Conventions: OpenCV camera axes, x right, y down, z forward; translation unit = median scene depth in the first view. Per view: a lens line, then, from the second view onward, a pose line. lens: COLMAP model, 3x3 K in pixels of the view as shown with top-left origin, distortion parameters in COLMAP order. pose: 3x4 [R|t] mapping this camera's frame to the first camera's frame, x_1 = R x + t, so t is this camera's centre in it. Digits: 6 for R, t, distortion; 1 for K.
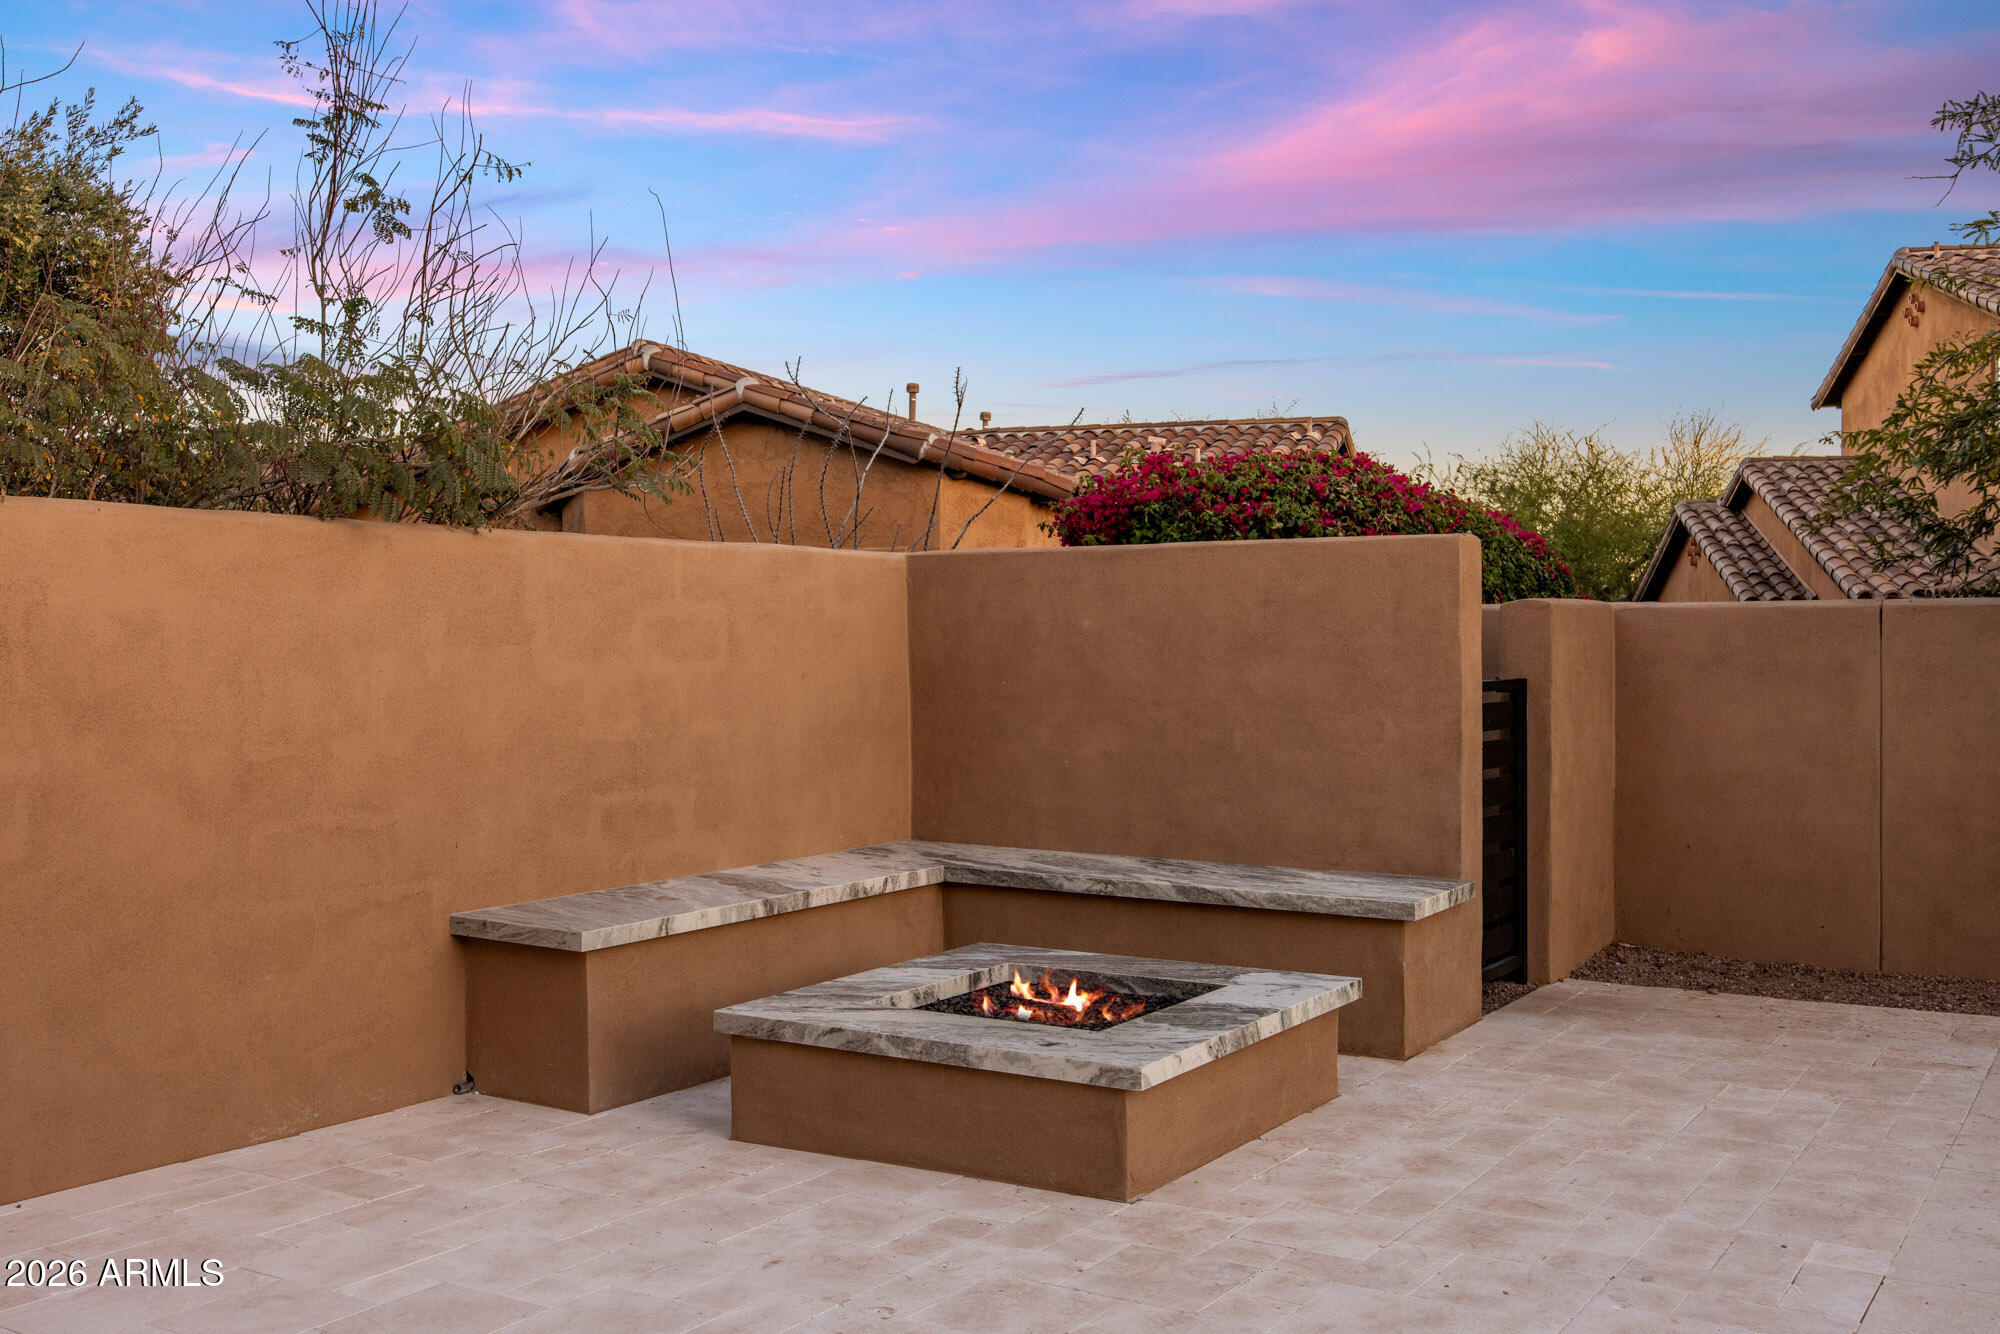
lens RADIAL K [[1869.5, 0, 997.8], [0, 1869.5, 659.8], [0, 0, 1]] dist [-0.012418, 0.000000]
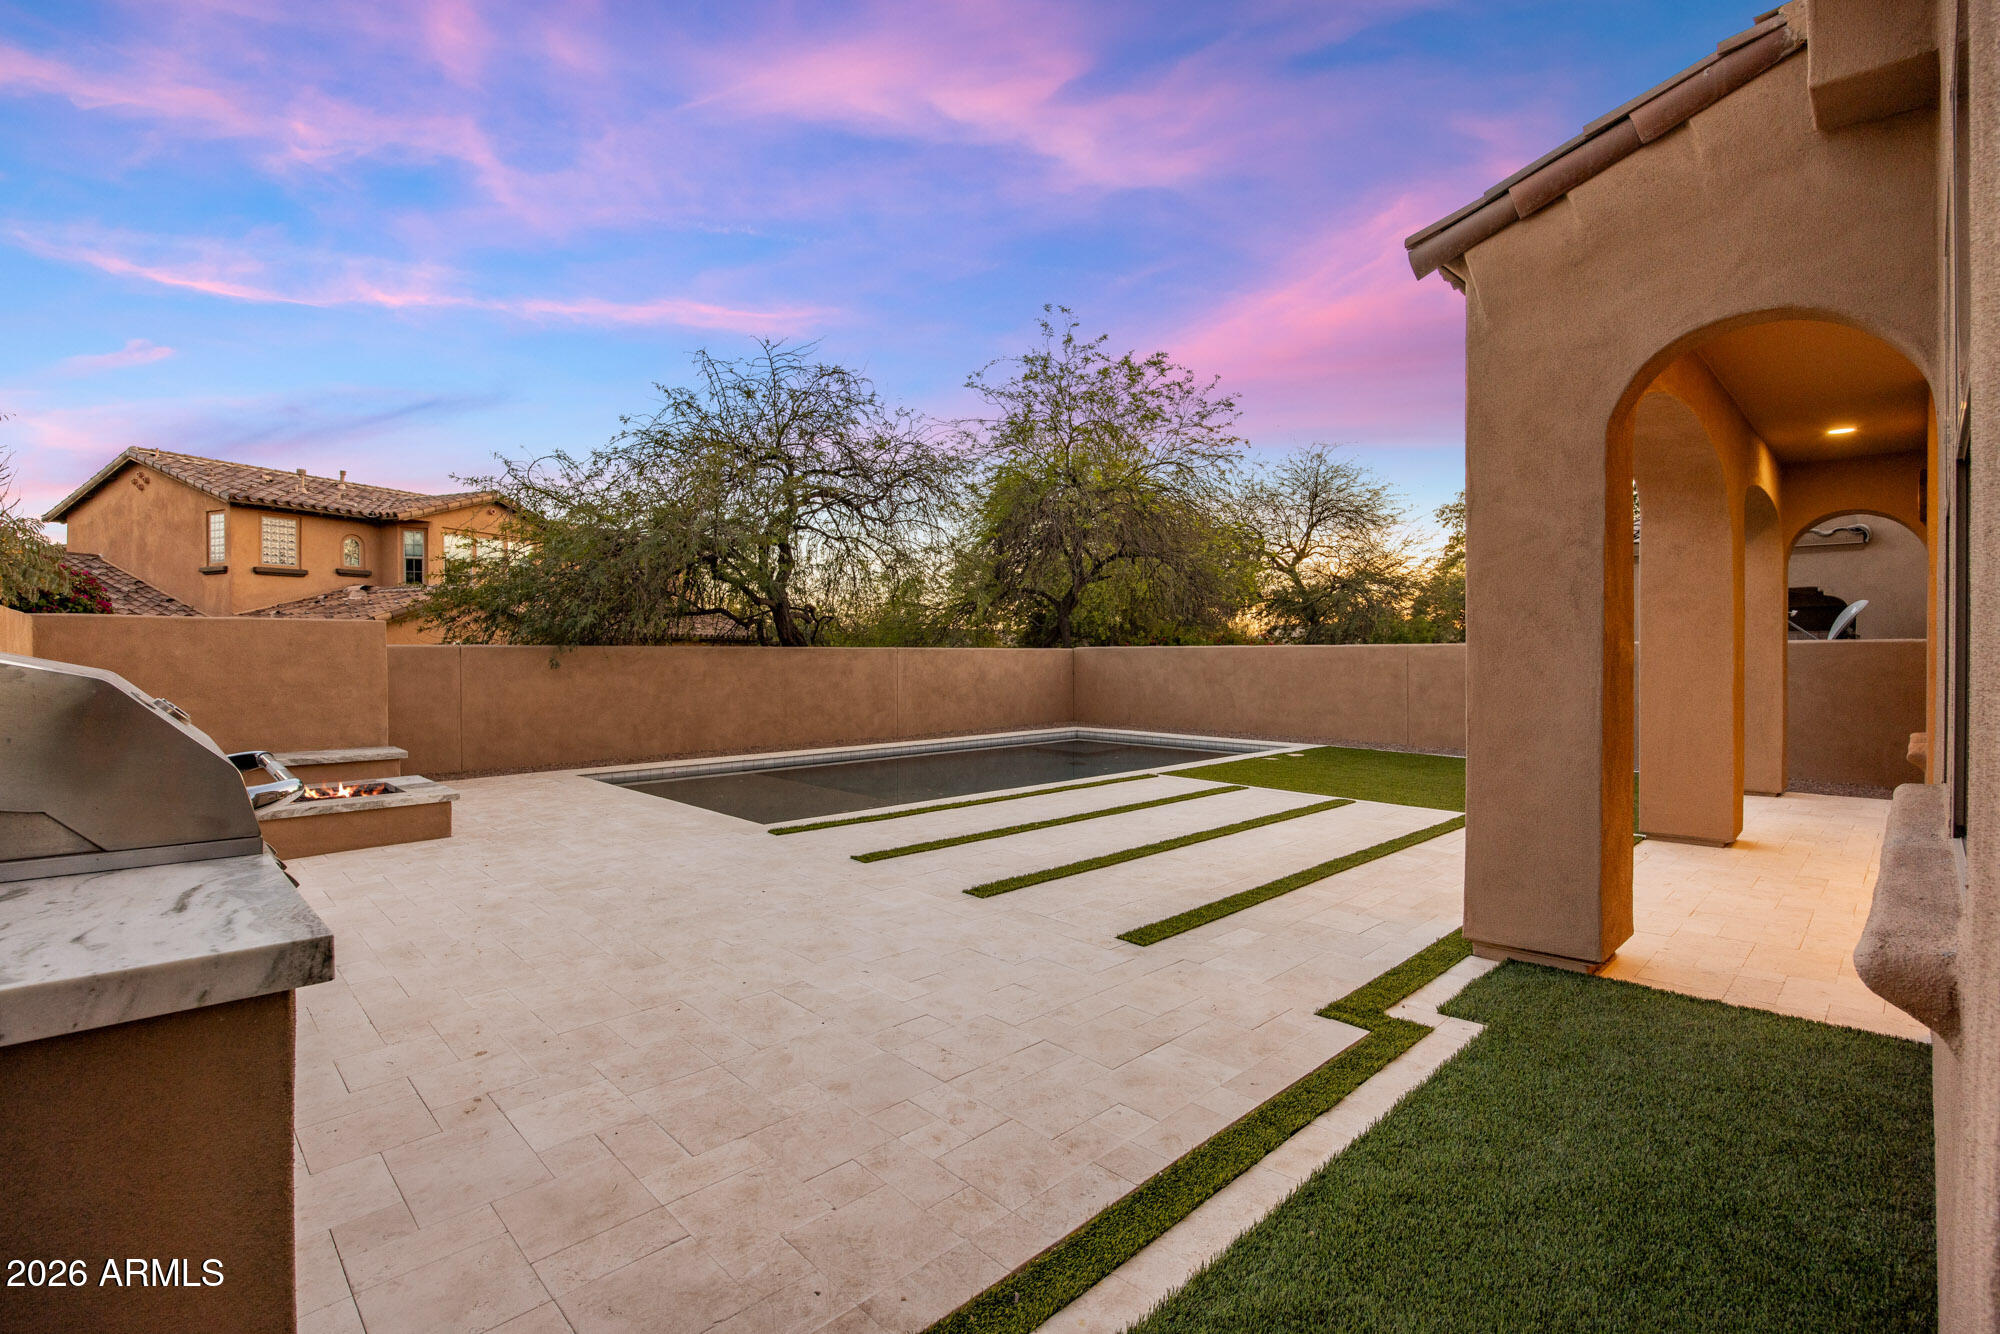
lens RADIAL K [[925.9, 0, 1001.4], [0, 925.9, 659.3], [0, 0, 1]] dist [-0.010805, -0.000530]
pose [[0.216345, -0.002630, 0.976313, -0.870506], [0.009129, 0.999958, 0.000671, -0.003216], [-0.976274, 0.008768, 0.216360, -0.175789]]
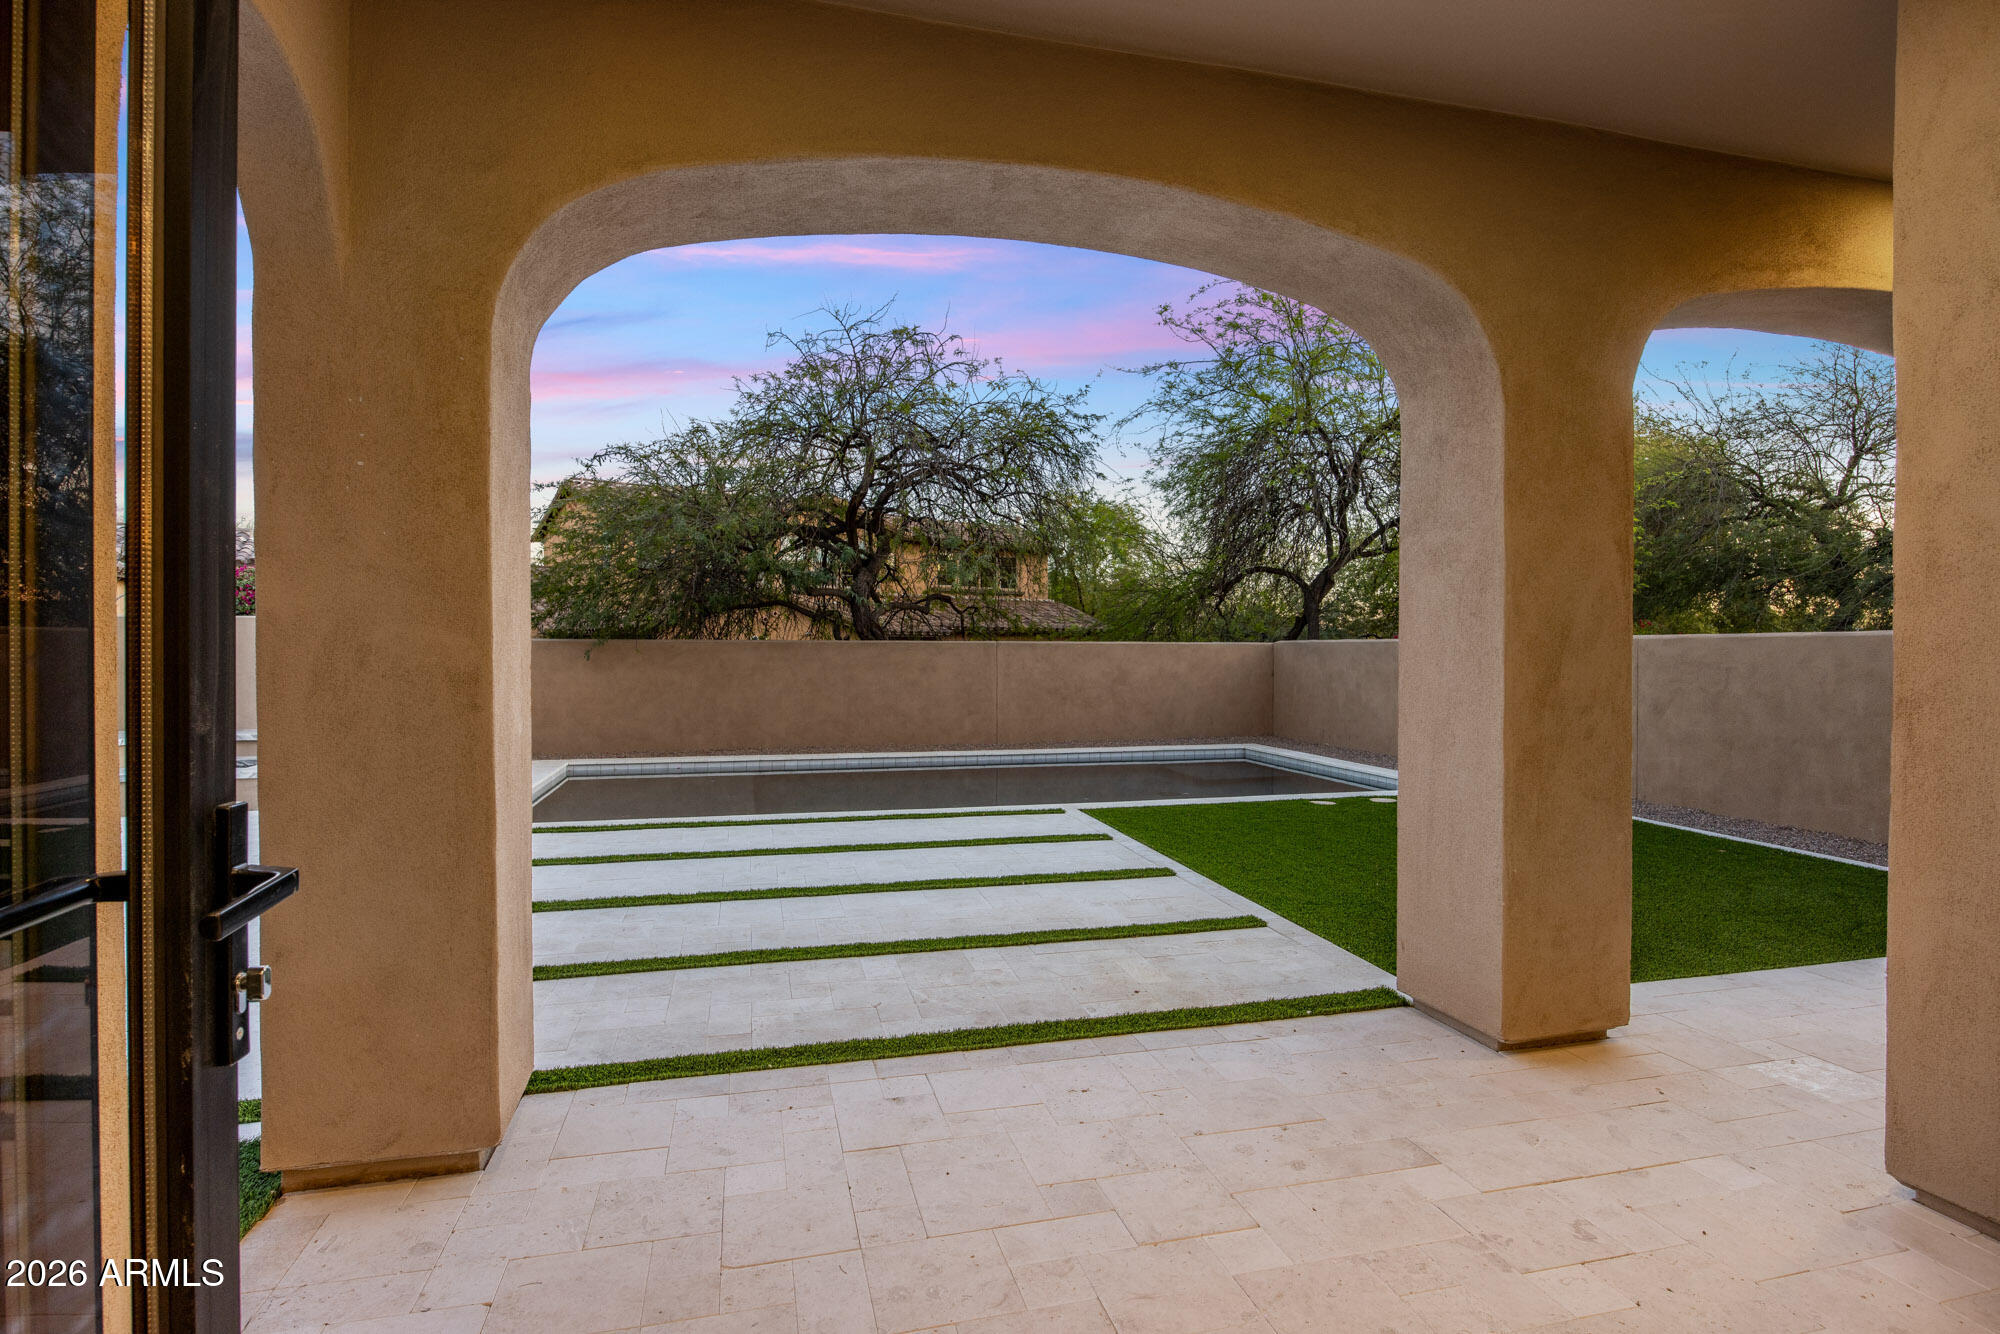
lens RADIAL K [[1004.6, 0, 1002.2], [0, 1004.6, 658.5], [0, 0, 1]] dist [0.006417, 0.000467]
pose [[0.680078, -0.001637, 0.733138, -0.249578], [0.002429, 0.999997, -0.000021, 0.003510], [-0.733136, 0.001796, 0.680080, -0.926708]]
